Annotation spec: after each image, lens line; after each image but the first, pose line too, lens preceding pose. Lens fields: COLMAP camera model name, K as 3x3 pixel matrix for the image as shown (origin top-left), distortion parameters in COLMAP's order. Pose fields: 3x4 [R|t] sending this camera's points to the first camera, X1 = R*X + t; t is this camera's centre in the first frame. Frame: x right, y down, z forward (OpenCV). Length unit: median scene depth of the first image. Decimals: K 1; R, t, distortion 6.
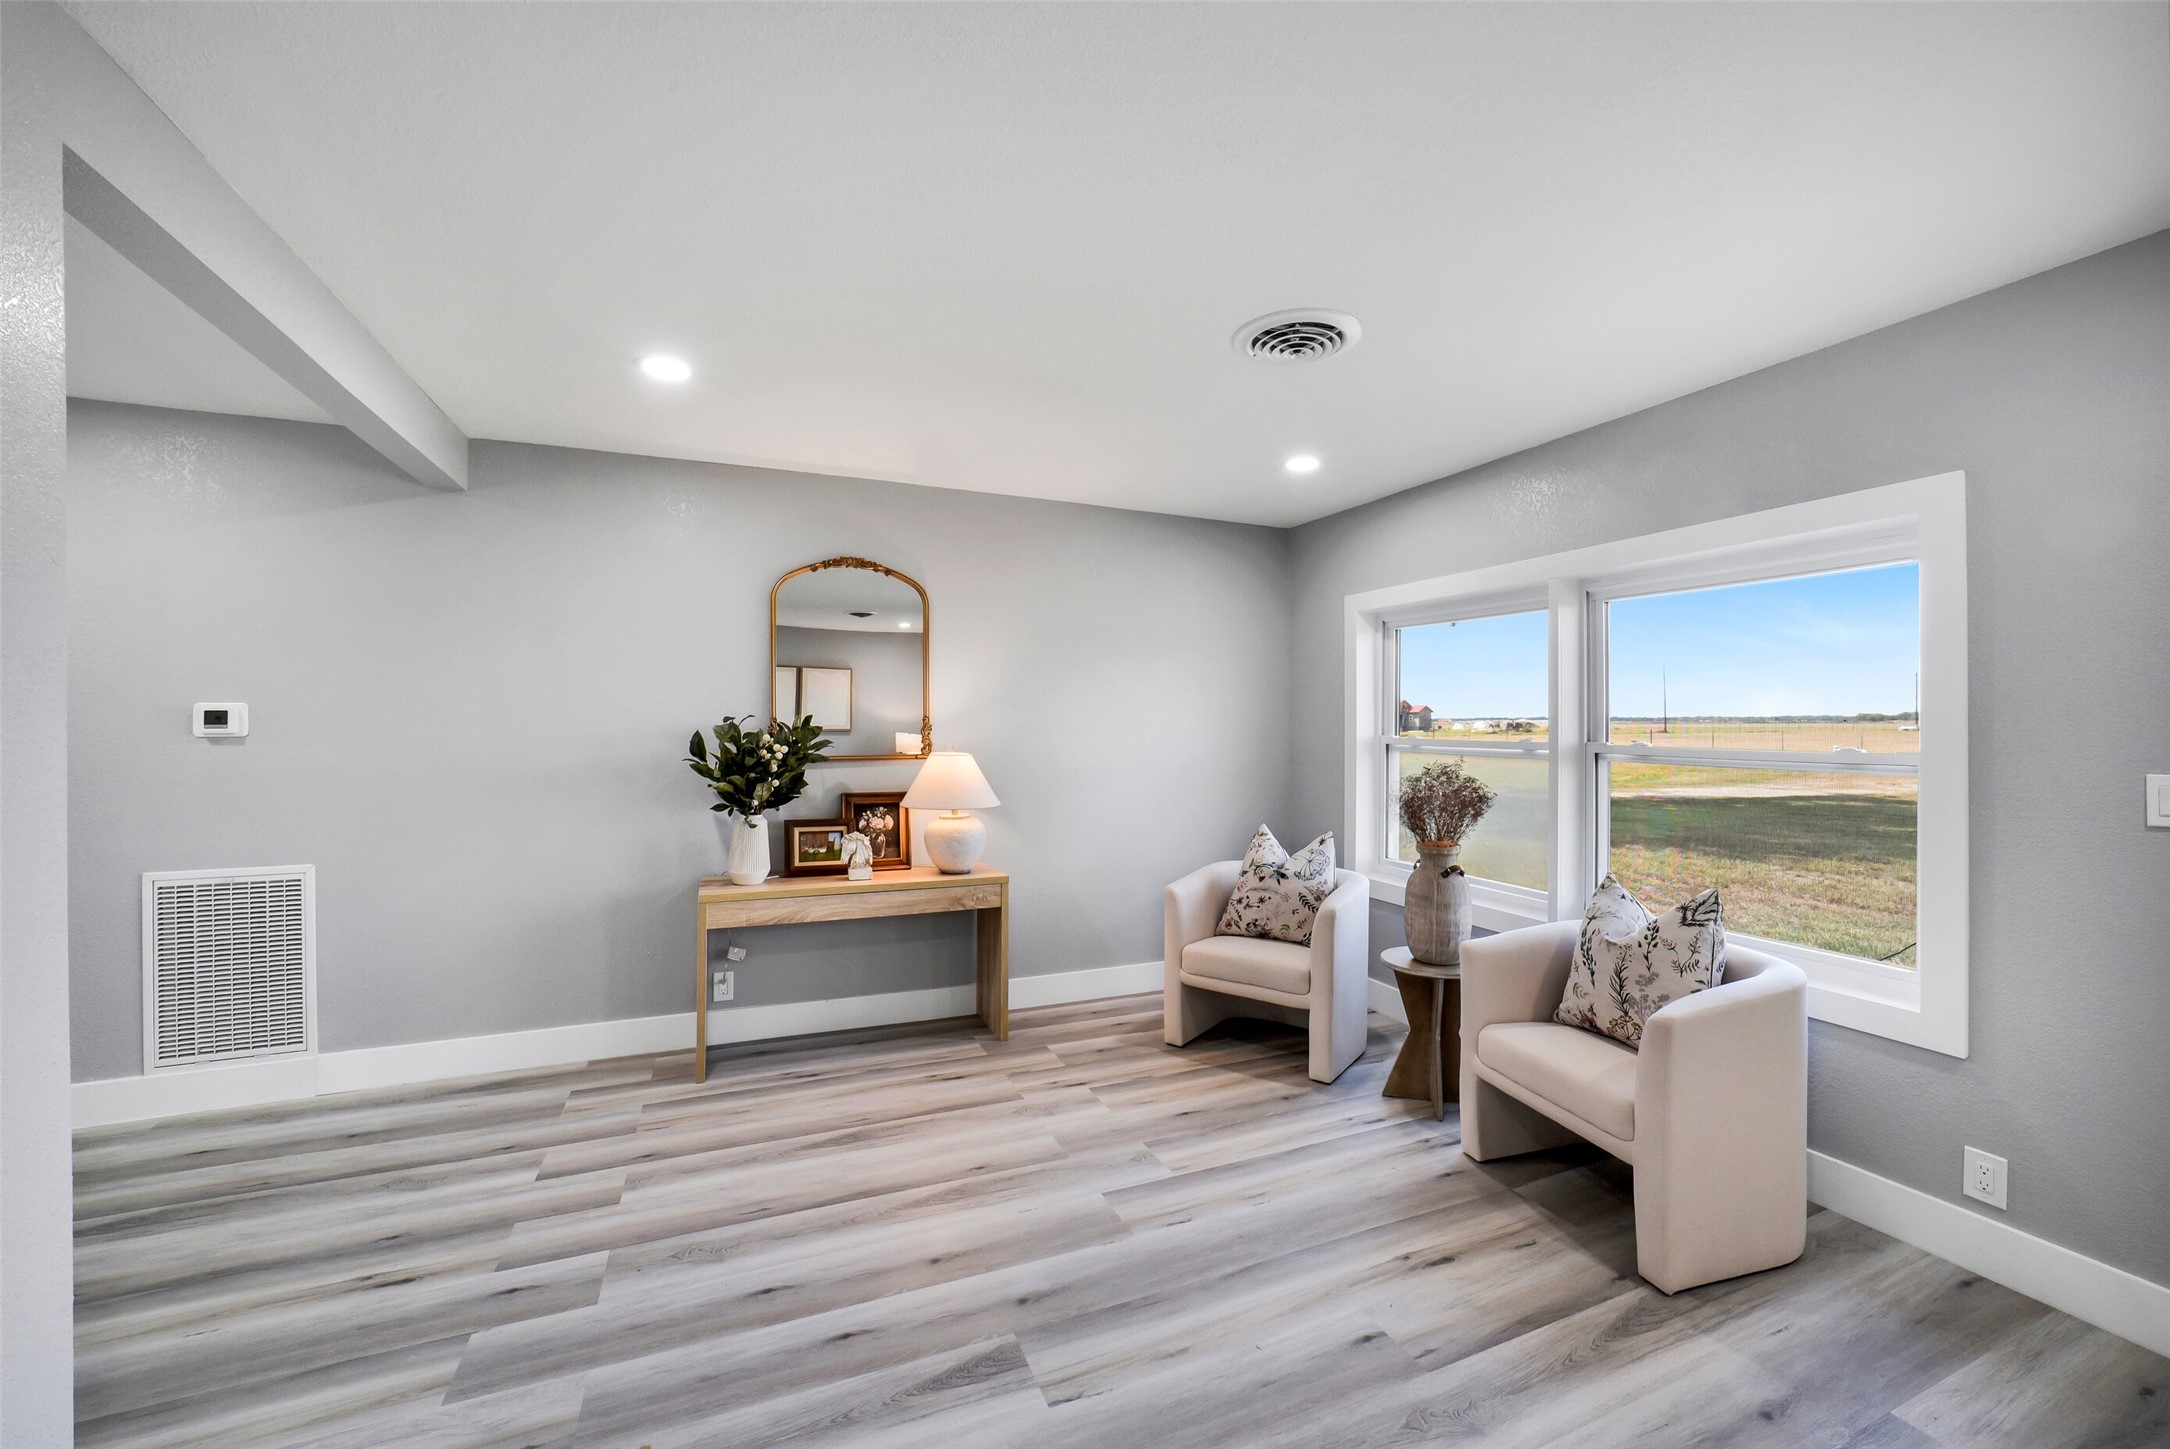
lens RADIAL K [[855.3, 0, 1075.2], [0, 855.3, 720.8], [0, 0, 1]] dist [-0.030127, 0.005377]
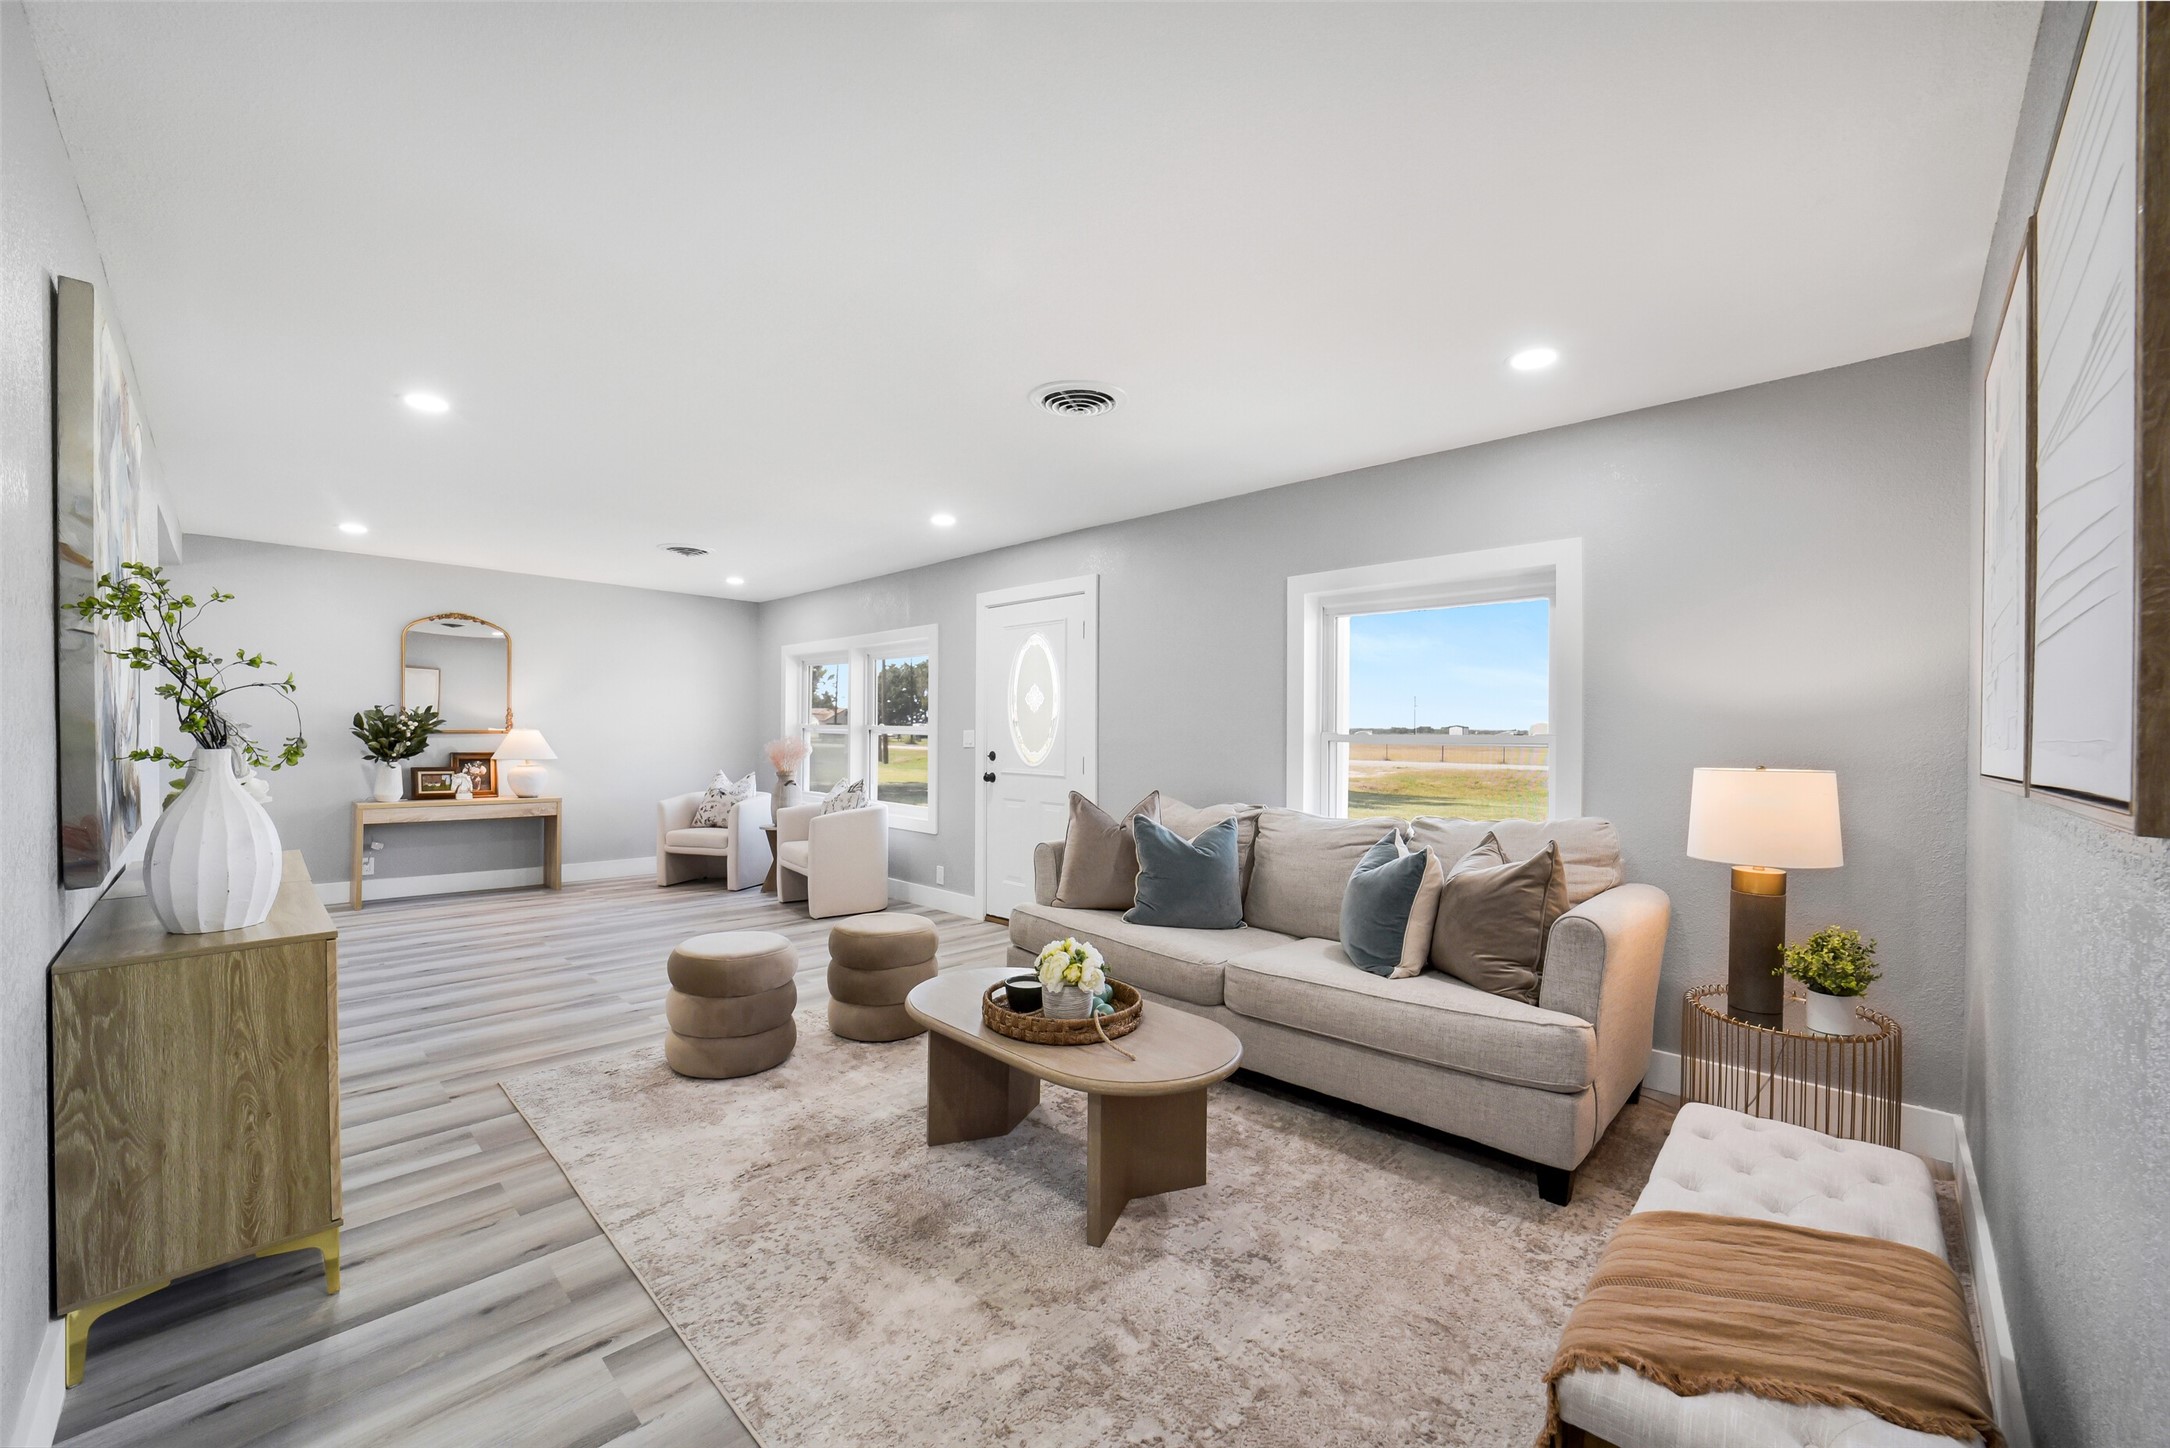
lens RADIAL K [[855.3, 0, 1080.9], [0, 855.3, 740.8], [0, 0, 1]] dist [-0.030127, 0.005377]
pose [[0.919616, 0.004285, 0.392795, 0.244150], [-0.010228, 0.999863, 0.013038, 0.030297], [-0.392685, -0.016008, 0.919534, -1.141591]]
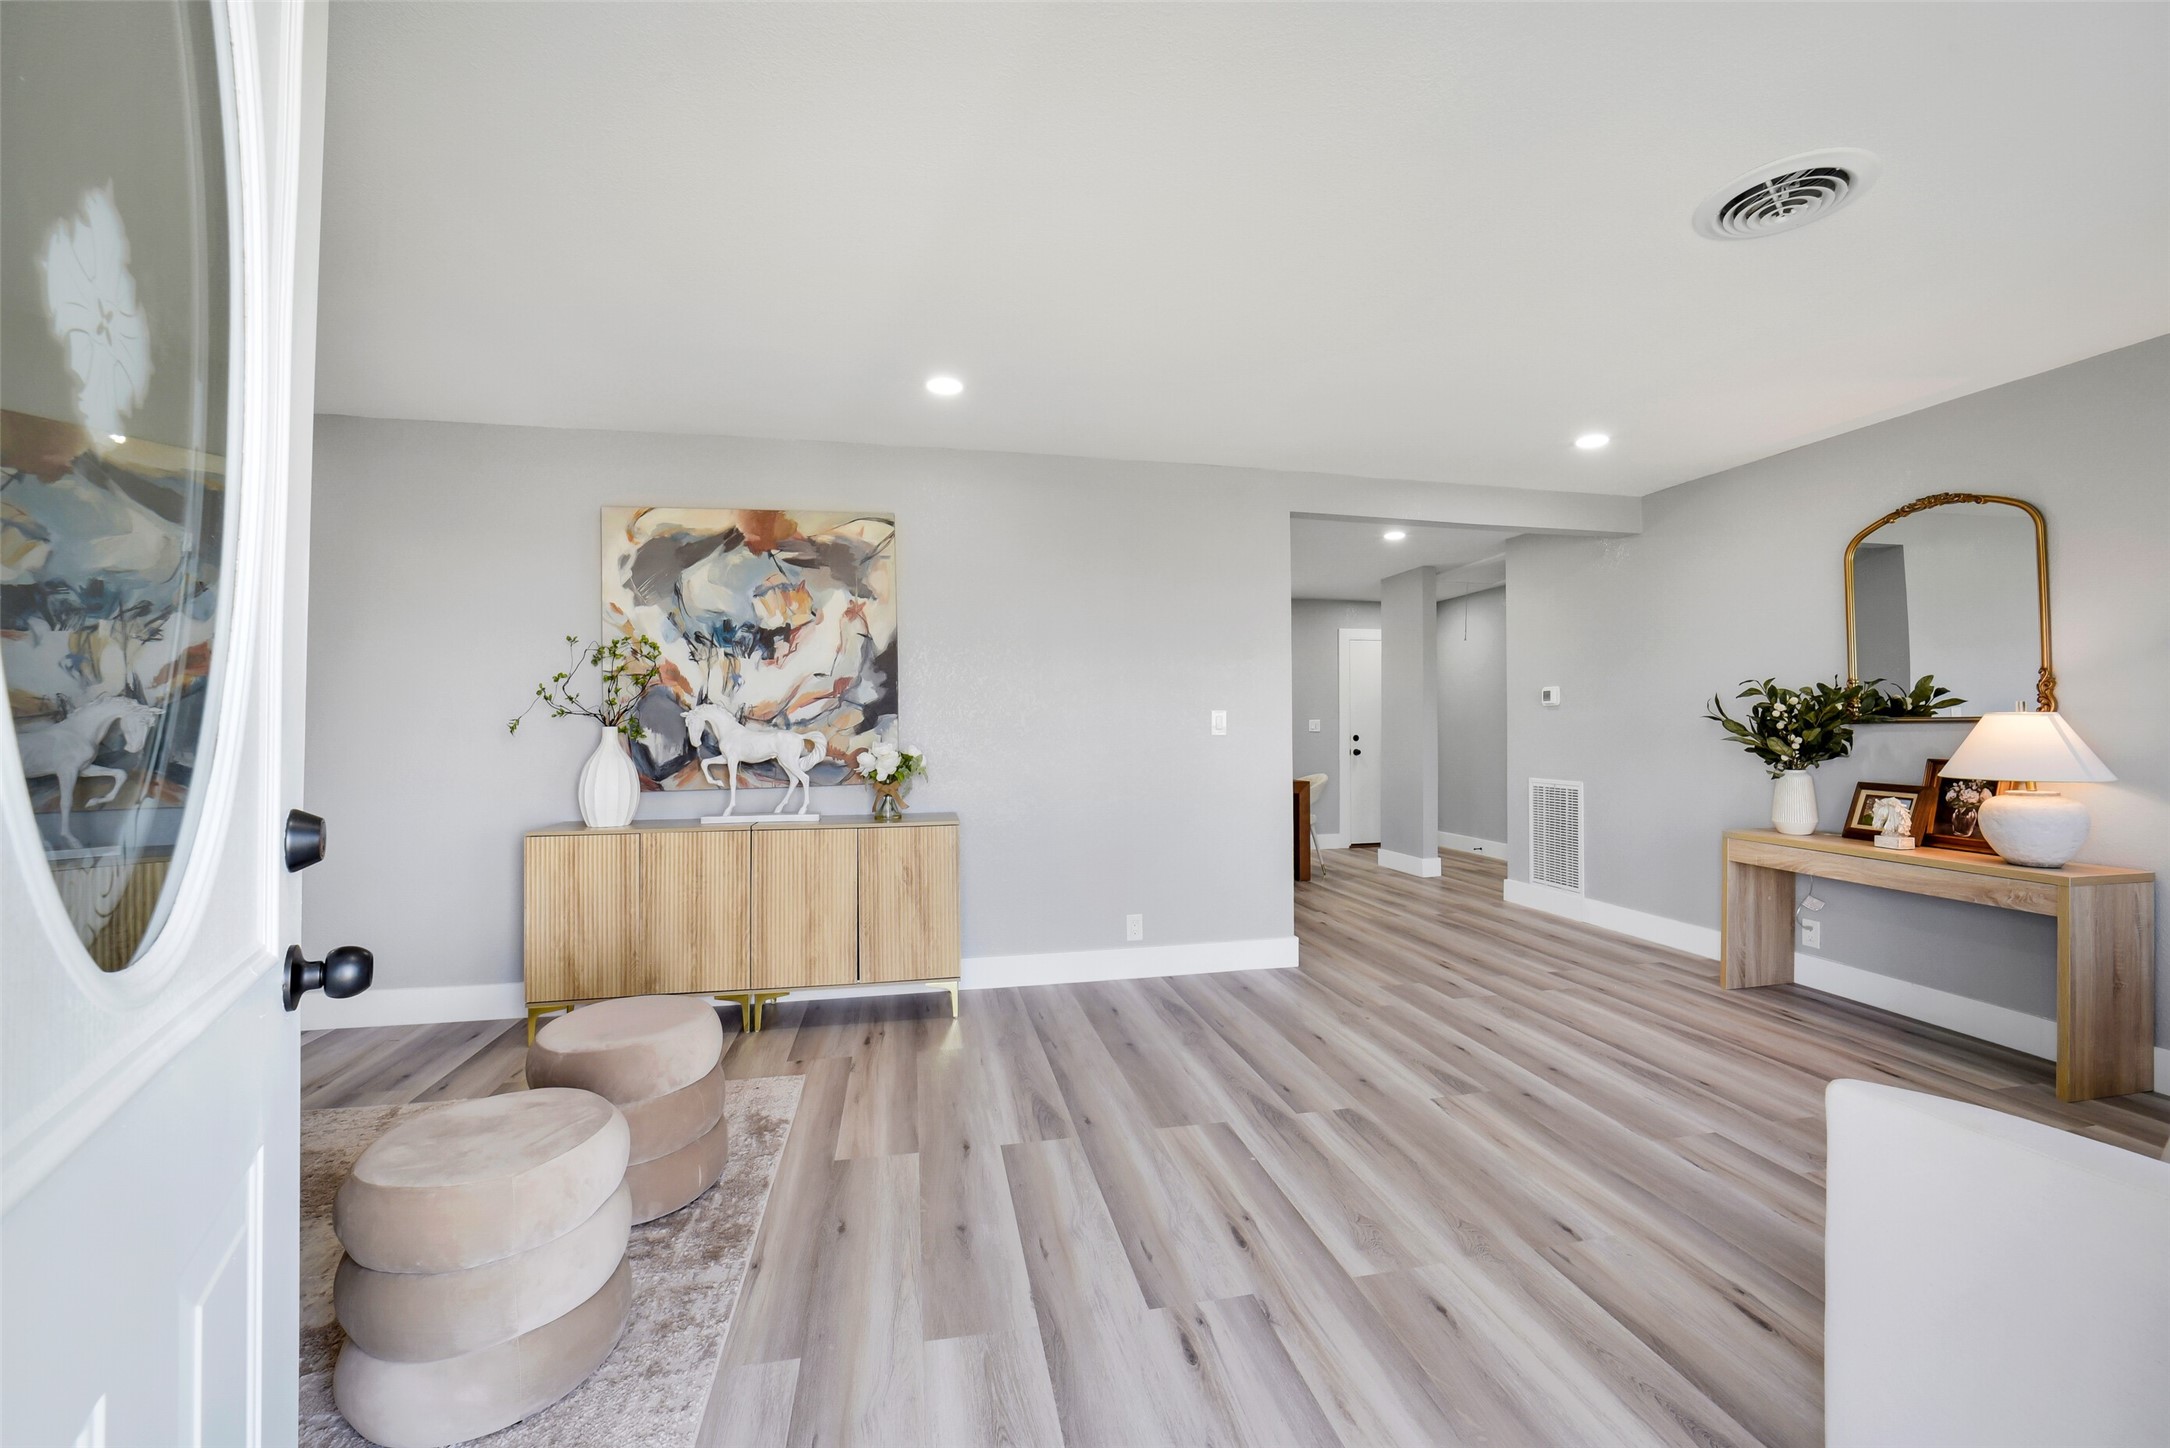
lens RADIAL K [[855.3, 0, 1117.8], [0, 855.3, 713.5], [0, 0, 1]] dist [-0.030127, 0.005377]
pose [[-0.165738, -0.012971, -0.986084, 0.825724], [0.004127, 0.999896, -0.013846, 0.050771], [0.986161, -0.006365, -0.165667, 0.339272]]
